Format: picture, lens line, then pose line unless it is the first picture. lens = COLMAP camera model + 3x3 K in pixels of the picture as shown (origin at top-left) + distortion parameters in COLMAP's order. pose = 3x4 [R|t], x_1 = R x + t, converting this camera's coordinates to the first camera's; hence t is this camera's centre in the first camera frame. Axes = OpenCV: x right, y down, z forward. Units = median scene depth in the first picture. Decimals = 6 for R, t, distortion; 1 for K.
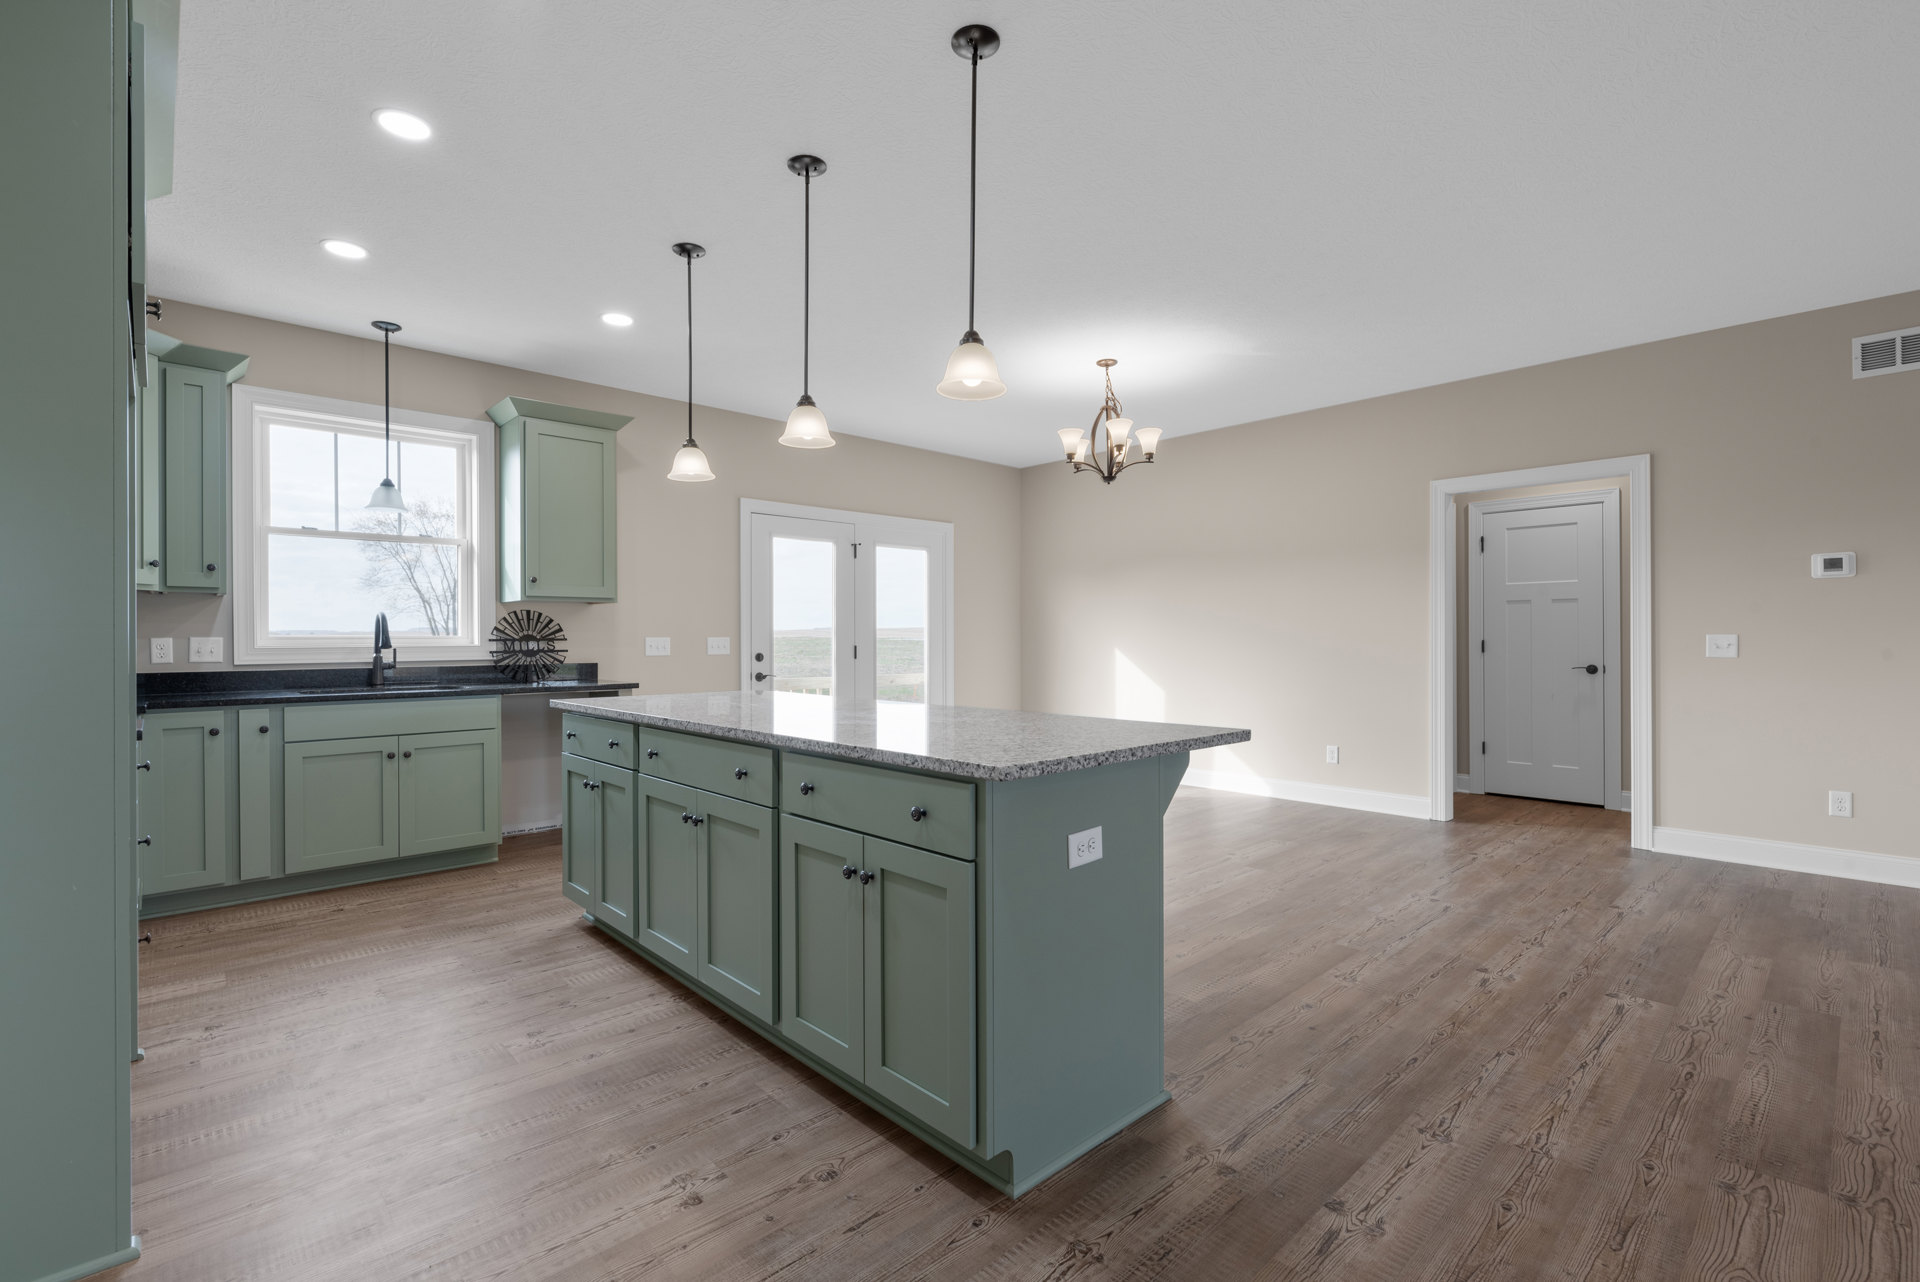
lens RADIAL K [[850.9, 0, 956.4], [0, 850.9, 641.7], [0, 0, 1]] dist [0.000138, 0.000297]
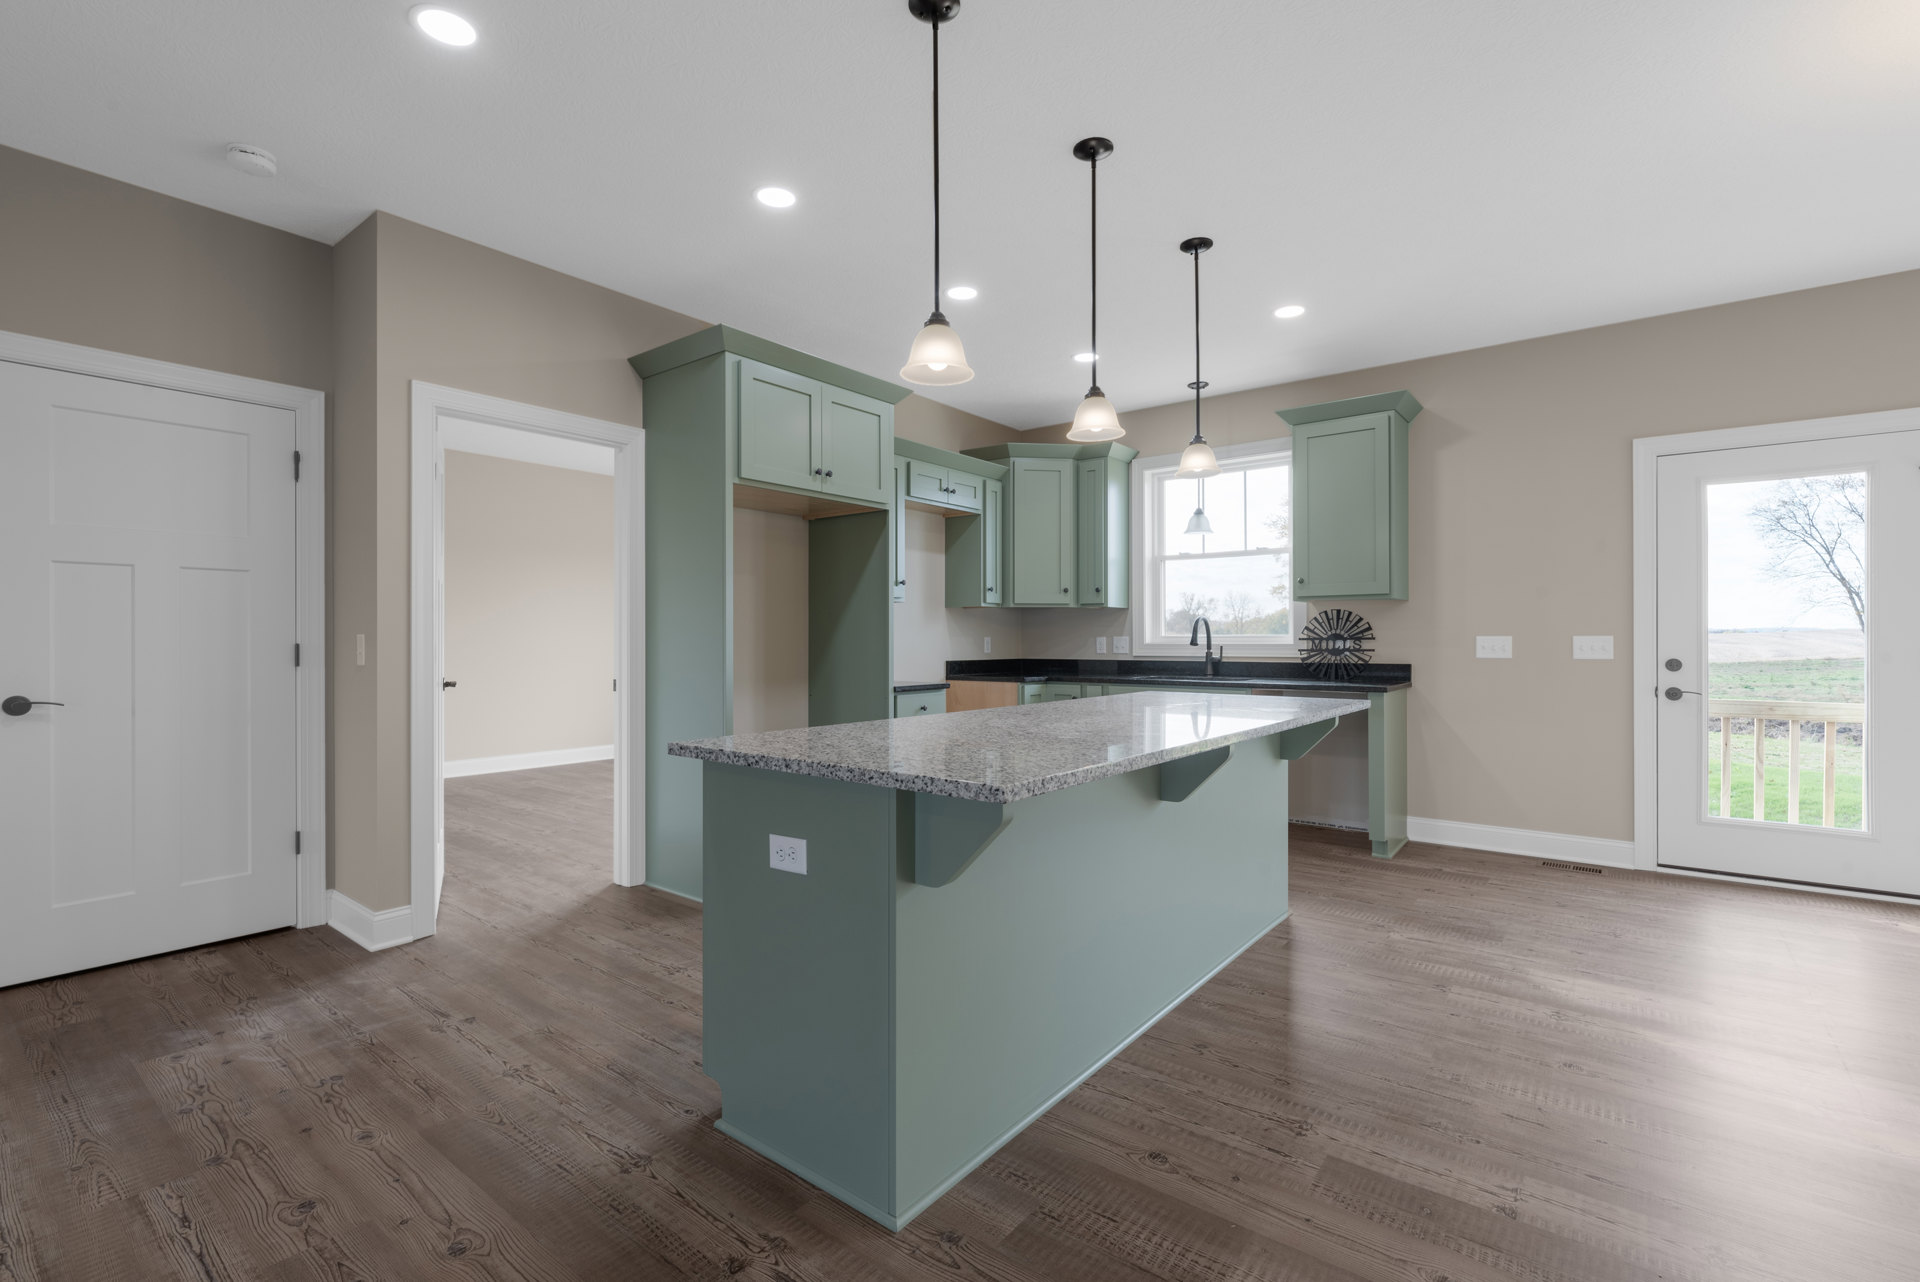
lens RADIAL K [[850.9, 0, 952.4], [0, 850.9, 640.9], [0, 0, 1]] dist [0.000138, 0.000297]
pose [[0.154083, 0.004478, -0.988048, 0.433561], [-0.003524, 0.999986, 0.003982, -0.002134], [0.988052, 0.002868, 0.154097, 0.395072]]
